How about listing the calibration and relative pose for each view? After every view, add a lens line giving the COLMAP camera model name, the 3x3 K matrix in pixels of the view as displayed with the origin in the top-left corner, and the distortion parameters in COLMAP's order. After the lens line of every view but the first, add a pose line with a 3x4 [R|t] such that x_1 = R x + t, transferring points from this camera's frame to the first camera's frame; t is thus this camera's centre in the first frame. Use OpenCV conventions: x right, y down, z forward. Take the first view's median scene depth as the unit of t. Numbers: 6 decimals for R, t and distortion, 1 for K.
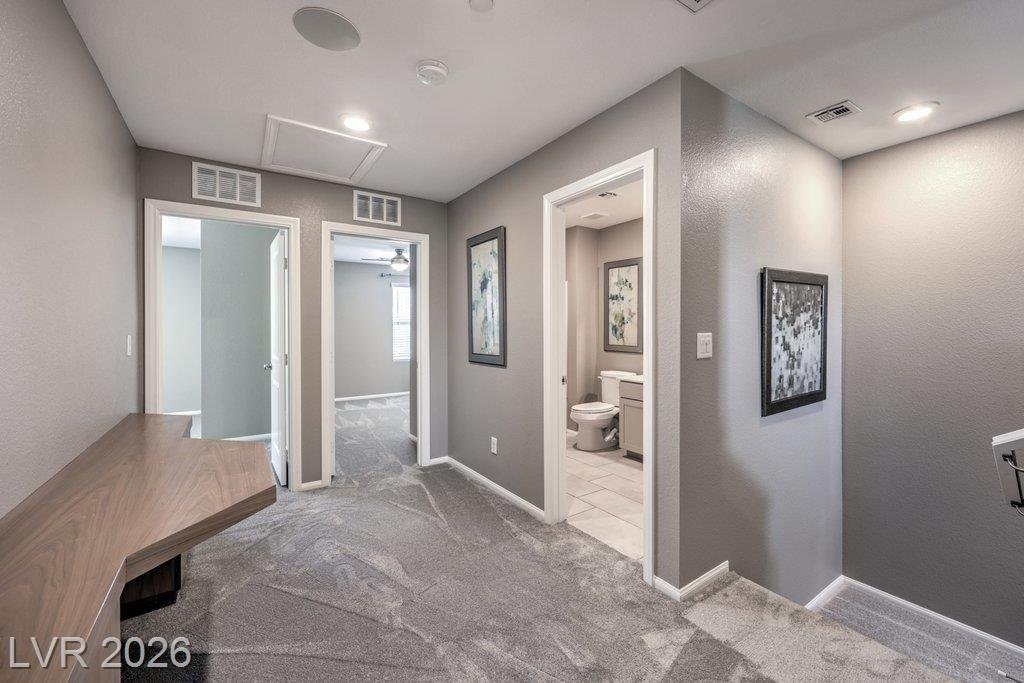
lens RADIAL K [[419.4, 0, 516.5], [0, 419.4, 335.6], [0, 0, 1]] dist [0.001461, 0.000283]
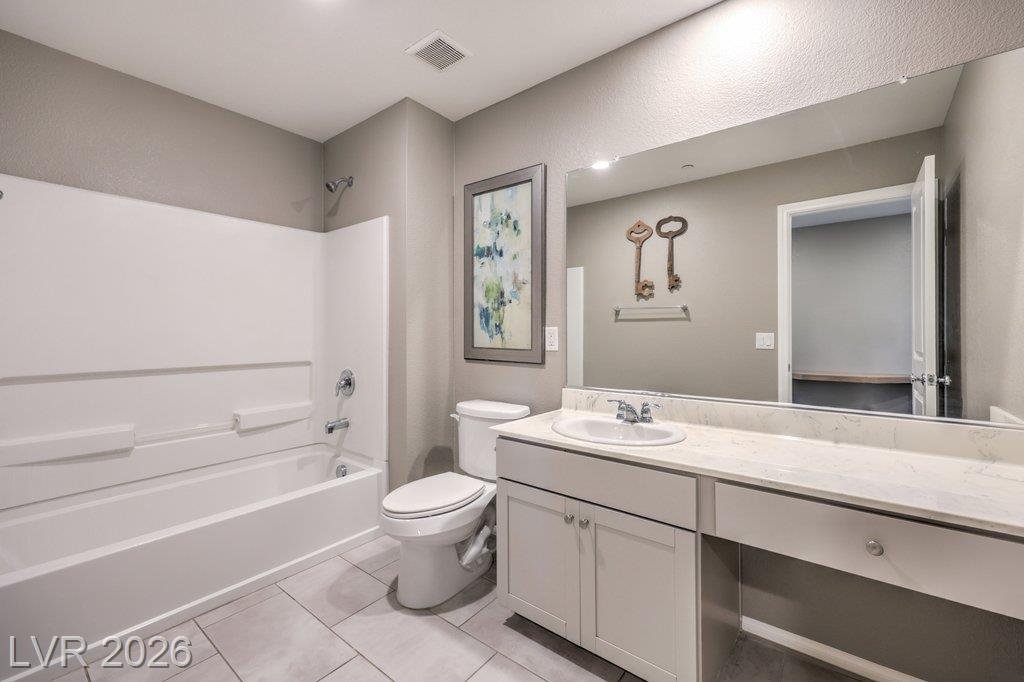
lens RADIAL K [[419.4, 0, 516.5], [0, 419.4, 335.1], [0, 0, 1]] dist [0.001461, 0.000283]
pose [[0.953772, -0.000290, 0.300530, 0.122267], [0.004275, 0.999911, -0.012603, 0.014197], [-0.300499, 0.013305, 0.953689, 0.523908]]
